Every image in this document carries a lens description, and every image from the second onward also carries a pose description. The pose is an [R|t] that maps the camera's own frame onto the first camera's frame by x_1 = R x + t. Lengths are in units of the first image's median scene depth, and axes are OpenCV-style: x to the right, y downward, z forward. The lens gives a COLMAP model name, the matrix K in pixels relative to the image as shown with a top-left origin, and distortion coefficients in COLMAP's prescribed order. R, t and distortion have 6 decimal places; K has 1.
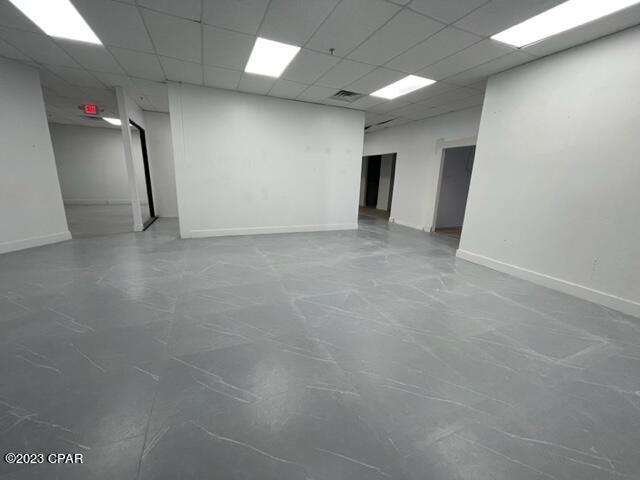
lens RADIAL K [[259.5, 0, 318.8], [0, 259.5, 238.3], [0, 0, 1]] dist [-0.000957, 0.000065]
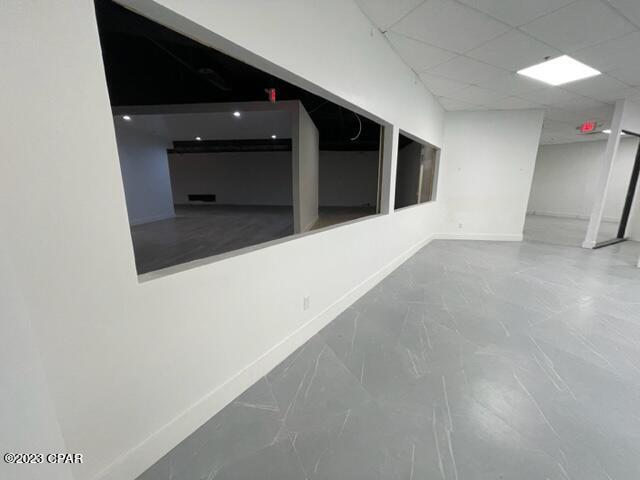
lens RADIAL K [[259.5, 0, 320.2], [0, 259.5, 238.8], [0, 0, 1]] dist [-0.000957, 0.000065]
pose [[0.076973, 0.182587, -0.980172, 0.163823], [-0.232110, 0.959359, 0.160483, 0.014468], [0.969639, 0.215155, 0.116225, -0.074838]]
